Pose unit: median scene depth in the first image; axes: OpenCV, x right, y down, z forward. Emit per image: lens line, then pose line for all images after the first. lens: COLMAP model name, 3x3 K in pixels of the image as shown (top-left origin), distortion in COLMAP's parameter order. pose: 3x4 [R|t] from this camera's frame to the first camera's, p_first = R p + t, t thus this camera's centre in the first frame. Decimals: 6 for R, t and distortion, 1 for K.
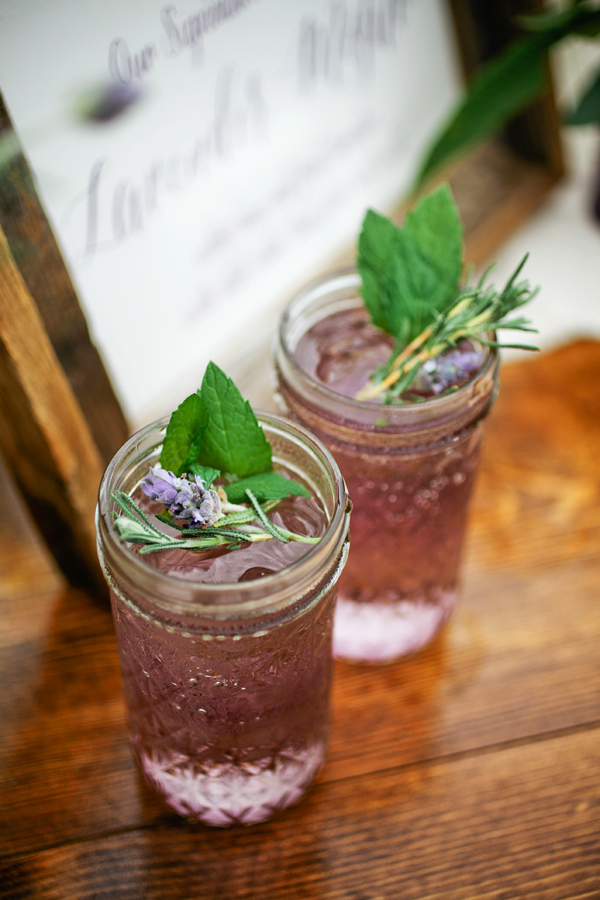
lens RADIAL K [[1411.1, 0, 300.0], [0, 1411.1, 450.0], [0, 0, 1]] dist [-0.018983, 0.071110]
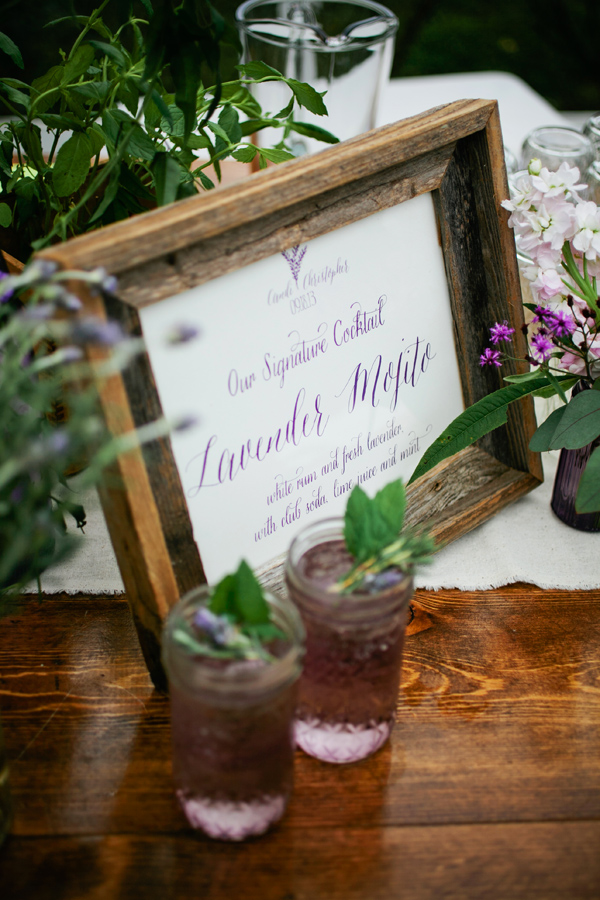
lens RADIAL K [[1411.1, 0, 300.0], [0, 1411.1, 450.0], [0, 0, 1]] dist [-0.018983, 0.071110]
pose [[0.980907, 0.125196, -0.148817, 0.236907], [-0.149348, 0.975072, -0.164103, 0.082163], [0.124562, 0.183195, 0.975153, -0.707157]]
